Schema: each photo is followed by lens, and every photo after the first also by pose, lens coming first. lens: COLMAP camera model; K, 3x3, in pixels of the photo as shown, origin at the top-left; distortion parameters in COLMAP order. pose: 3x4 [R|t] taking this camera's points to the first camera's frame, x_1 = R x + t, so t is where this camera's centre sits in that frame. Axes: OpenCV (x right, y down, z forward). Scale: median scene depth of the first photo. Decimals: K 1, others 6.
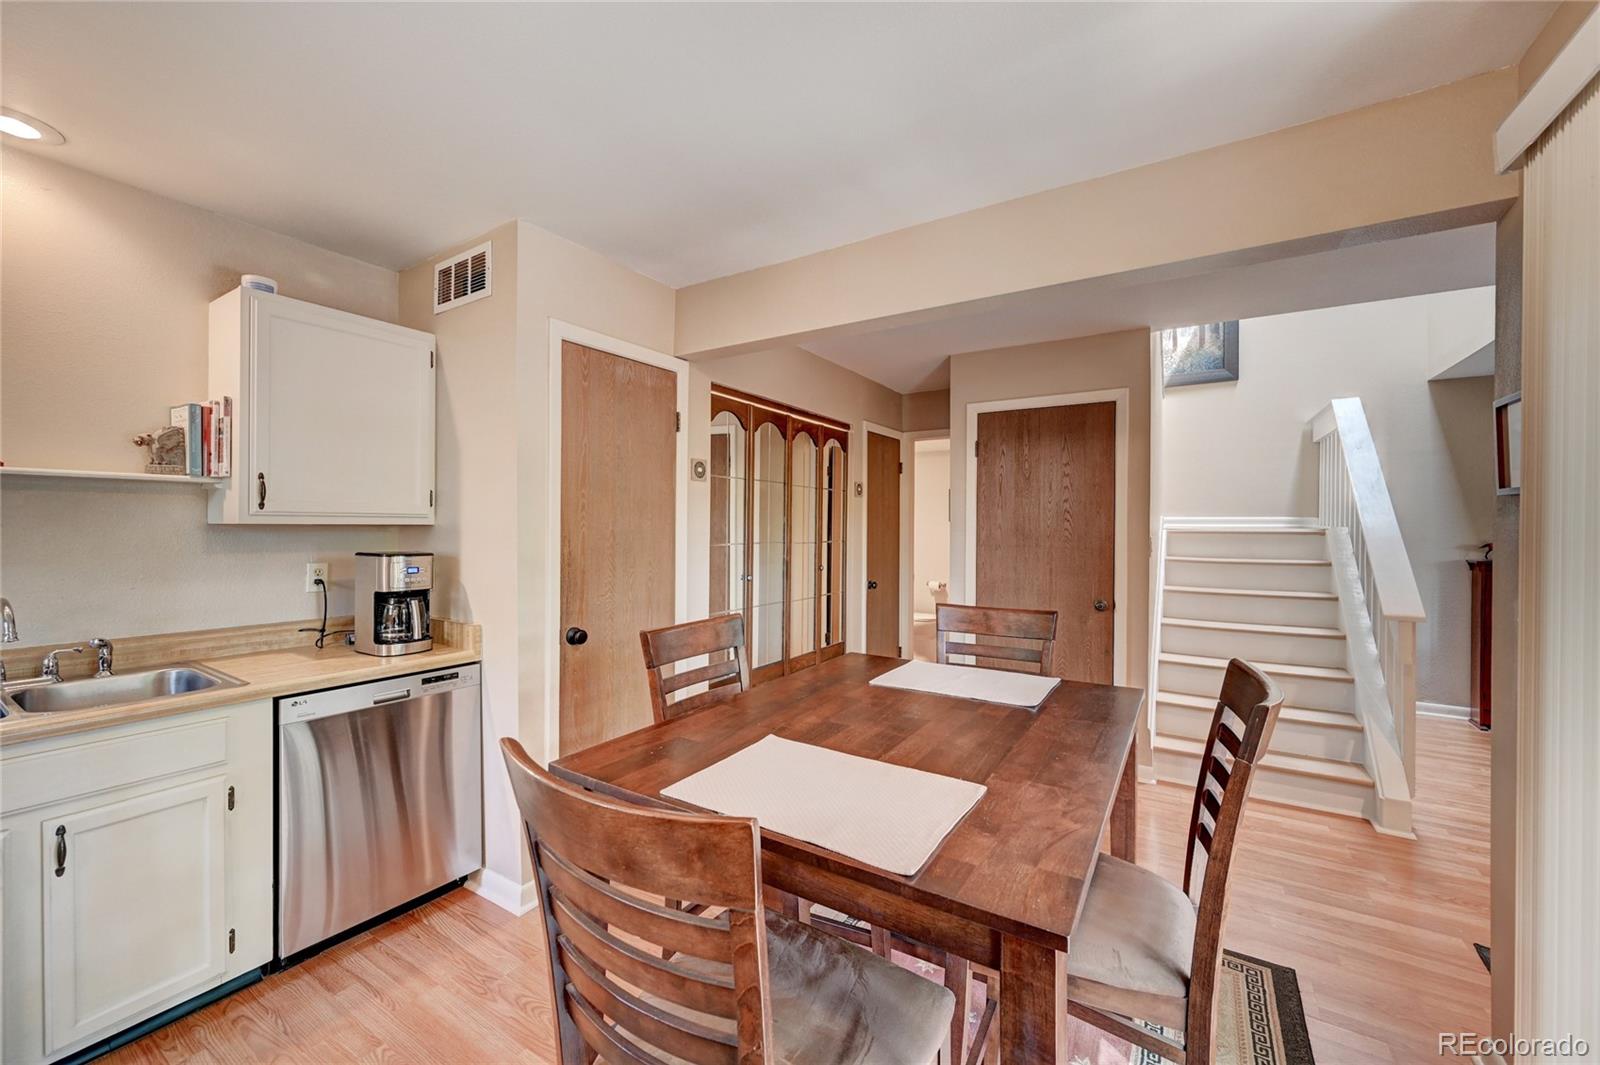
lens RADIAL K [[631.4, 0, 801.5], [0, 631.4, 526.1], [0, 0, 1]] dist [-0.001197, 0.000082]
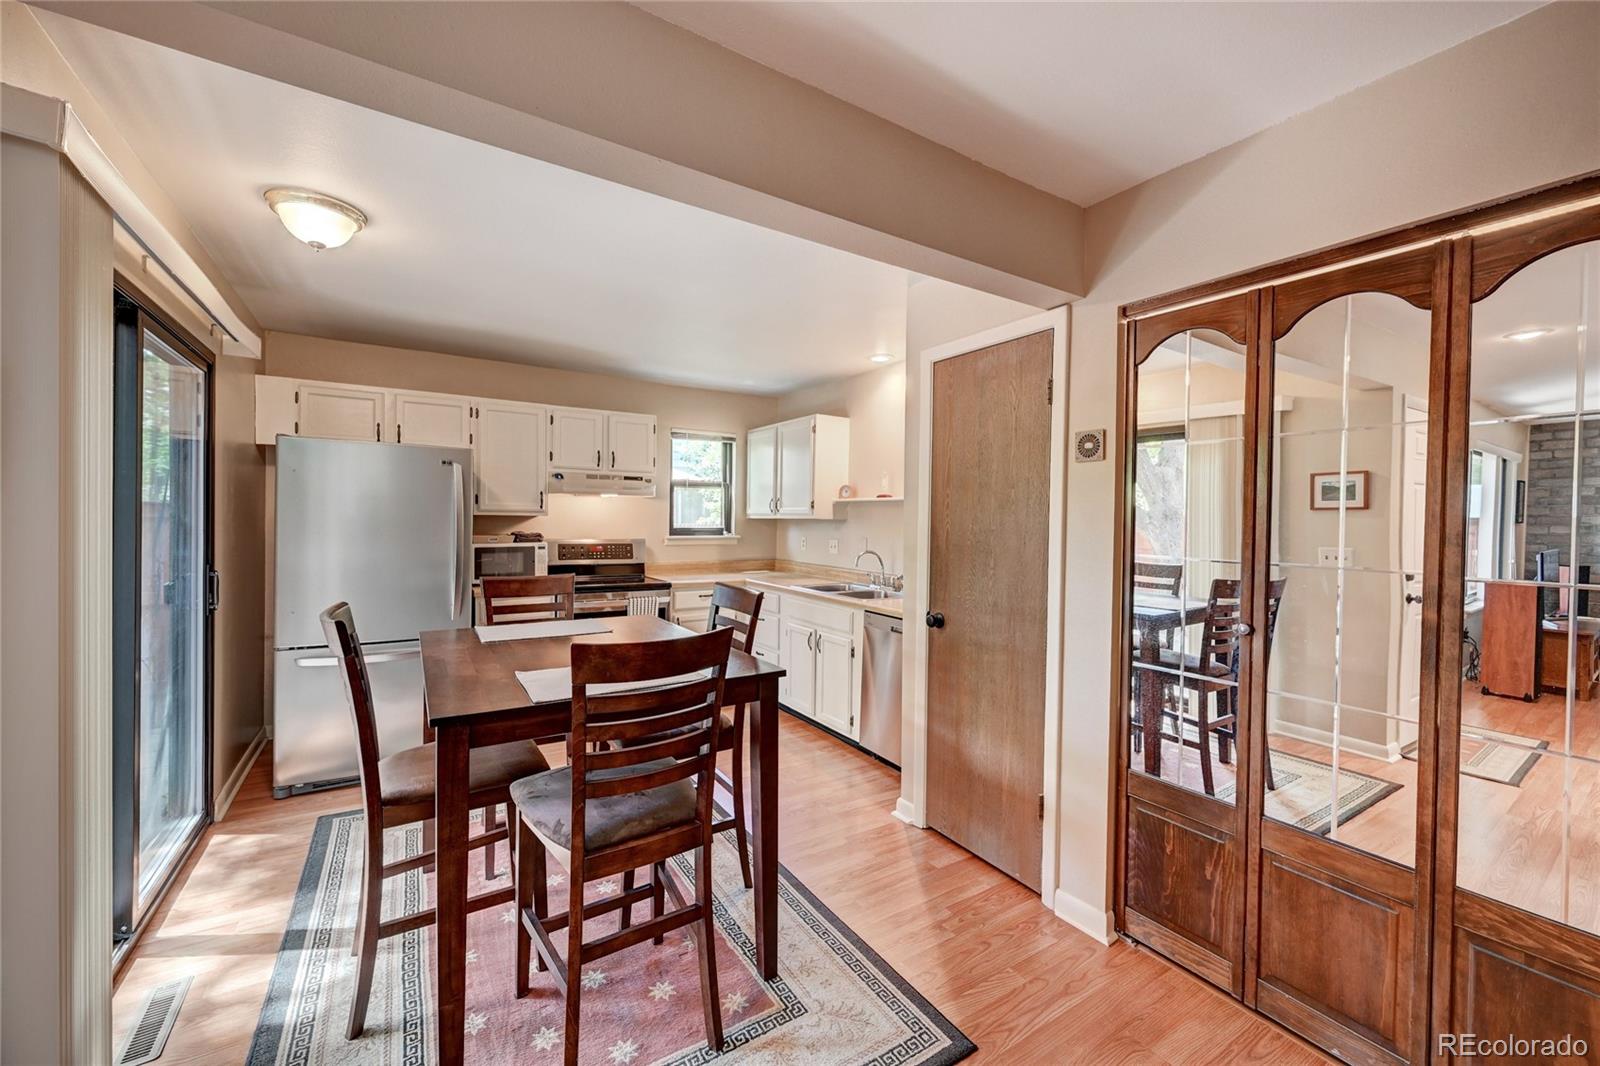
lens RADIAL K [[634.3, 0, 793.7], [0, 634.3, 525.4], [0, 0, 1]] dist [-0.000120, 0.001007]
pose [[-0.443014, -0.002442, -0.896511, 0.791992], [-0.018656, 0.999805, 0.006495, 0.001802], [0.896320, 0.019603, -0.442973, 1.306605]]
